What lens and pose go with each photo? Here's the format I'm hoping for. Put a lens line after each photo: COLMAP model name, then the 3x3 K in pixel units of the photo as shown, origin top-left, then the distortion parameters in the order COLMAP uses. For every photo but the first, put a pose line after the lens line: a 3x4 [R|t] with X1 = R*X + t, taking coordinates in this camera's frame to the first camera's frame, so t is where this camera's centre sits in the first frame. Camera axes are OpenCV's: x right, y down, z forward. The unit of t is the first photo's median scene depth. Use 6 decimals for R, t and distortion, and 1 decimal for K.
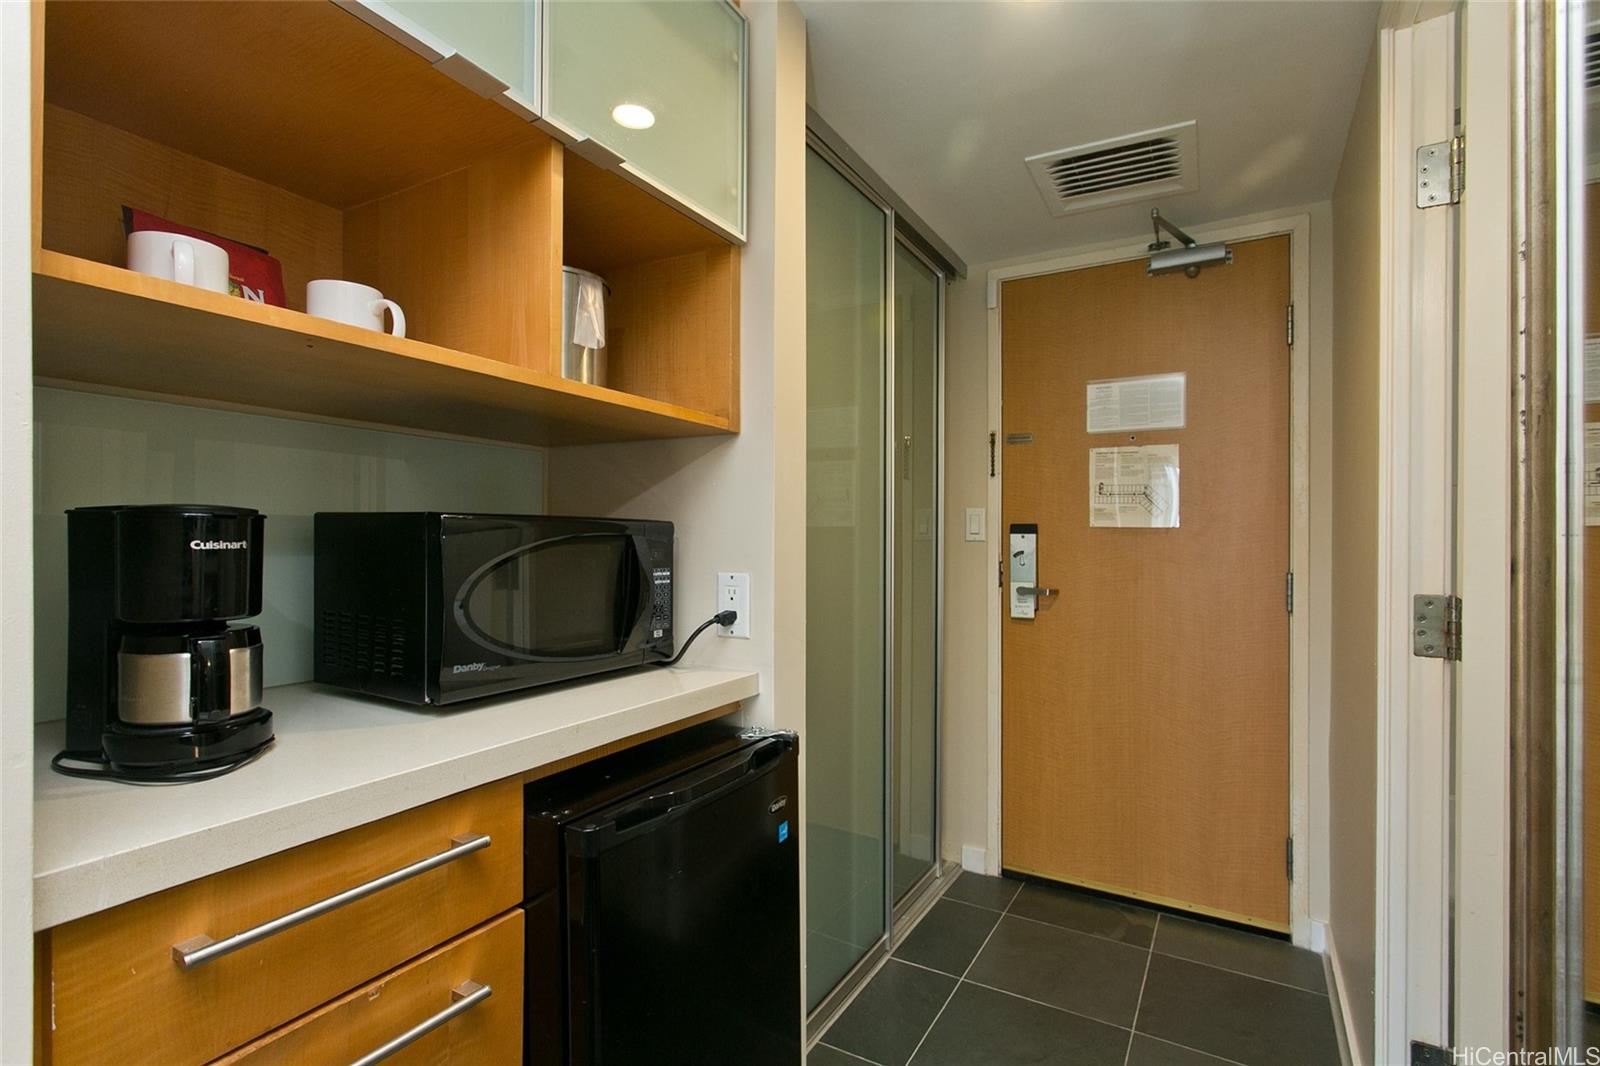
lens RADIAL K [[758.5, 0, 804.6], [0, 758.5, 528.7], [0, 0, 1]] dist [0.005302, 0.000543]
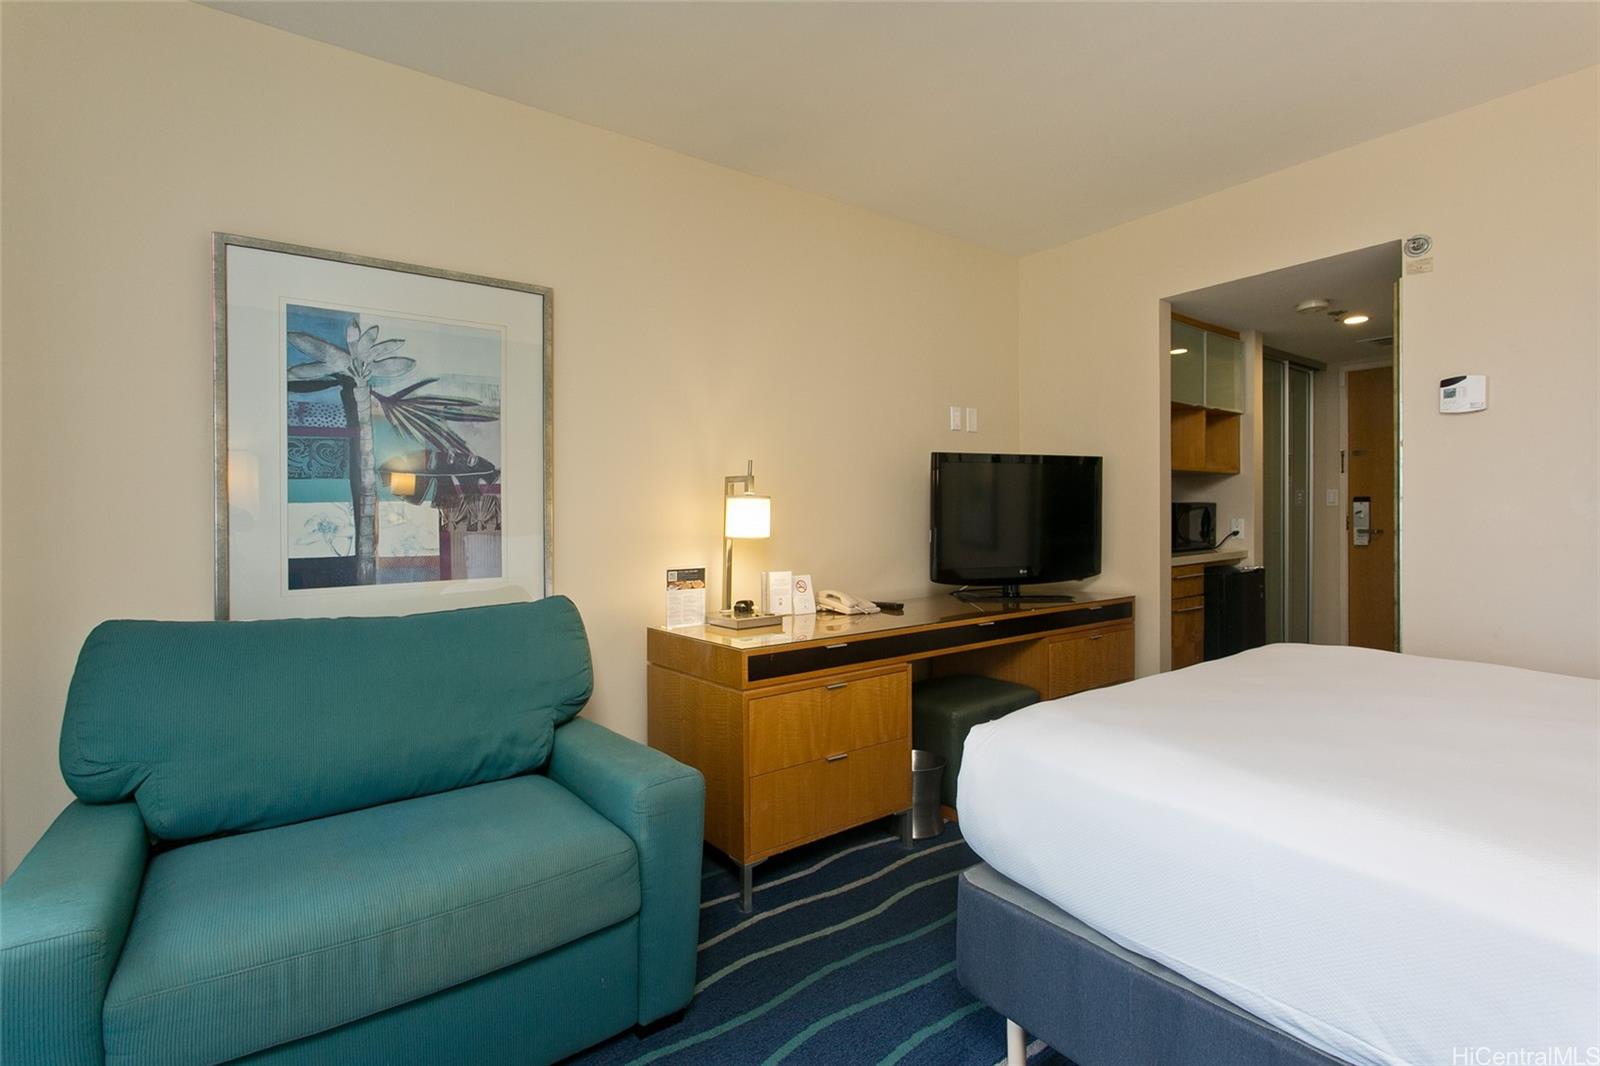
lens RADIAL K [[758.5, 0, 804.6], [0, 758.5, 528.7], [0, 0, 1]] dist [0.005302, 0.000543]
pose [[0.924345, -0.010981, -0.381400, -0.300165], [0.025680, 0.999110, 0.033471, -0.027996], [0.380693, -0.040733, 0.923804, -1.403948]]
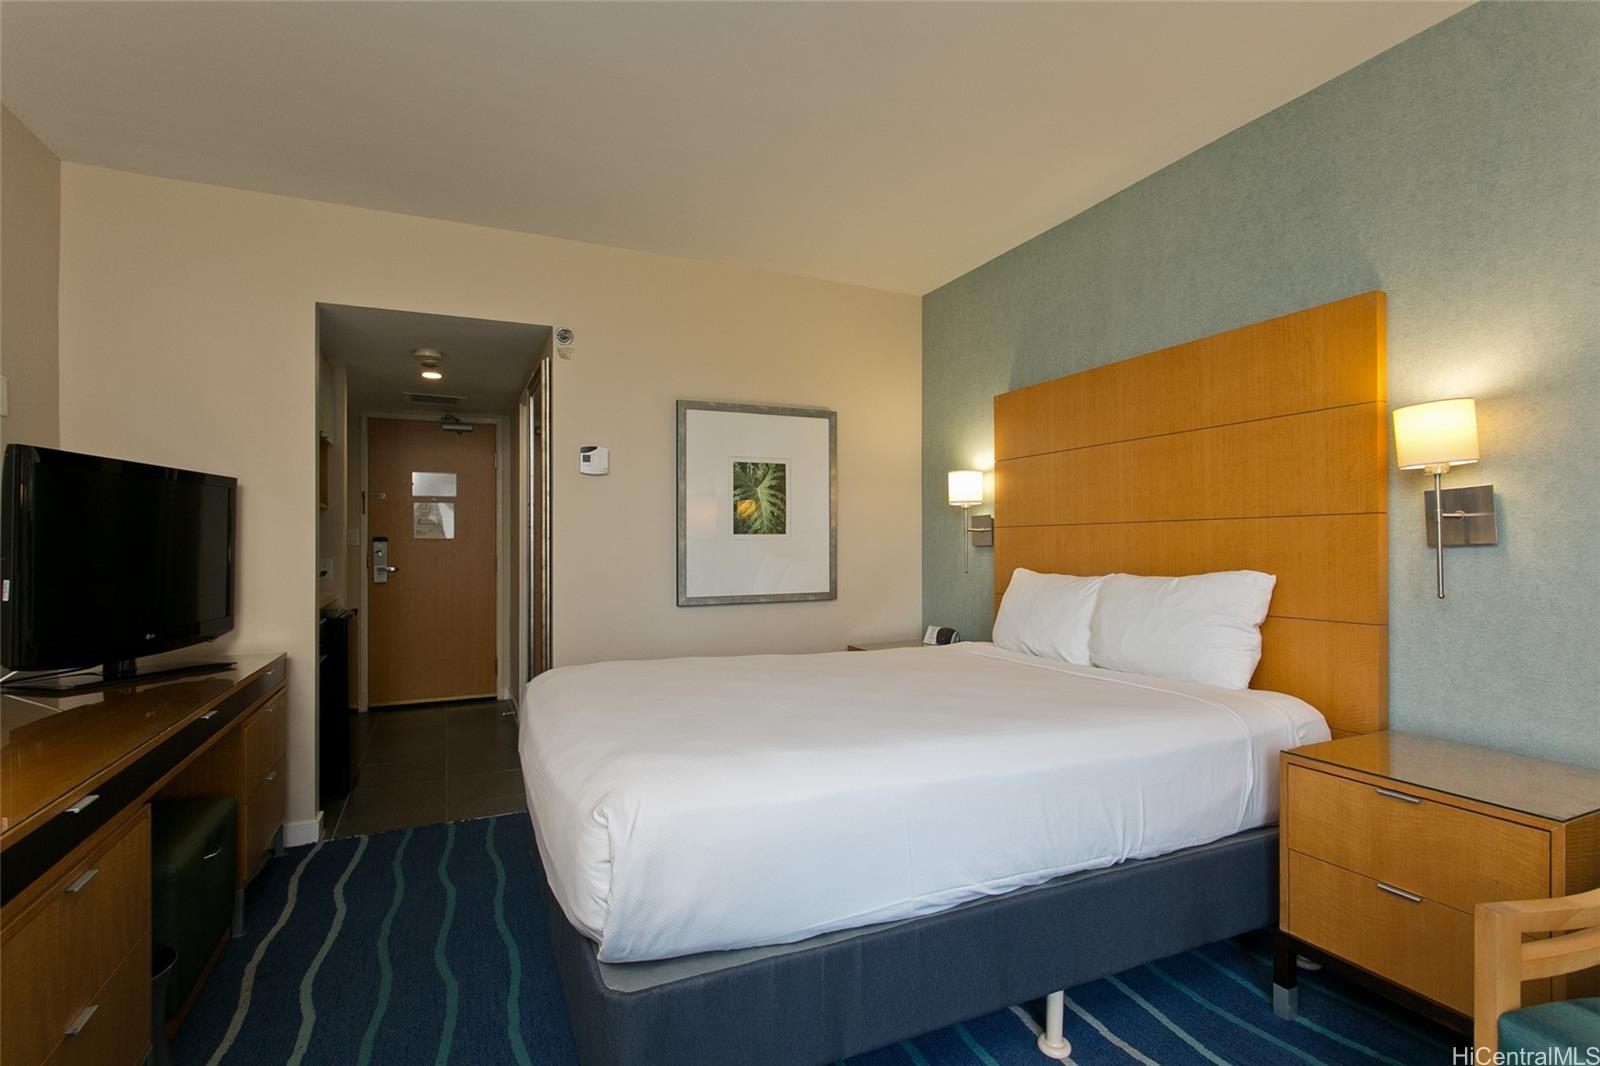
lens RADIAL K [[762.6, 0, 799.5], [0, 762.6, 548.9], [0, 0, 1]] dist [-0.021554, 0.000069]
pose [[0.575792, -0.014250, 0.817472, -0.774811], [-0.006091, 0.999746, 0.021718, -0.026881], [-0.817573, -0.017484, 0.575559, -1.170690]]
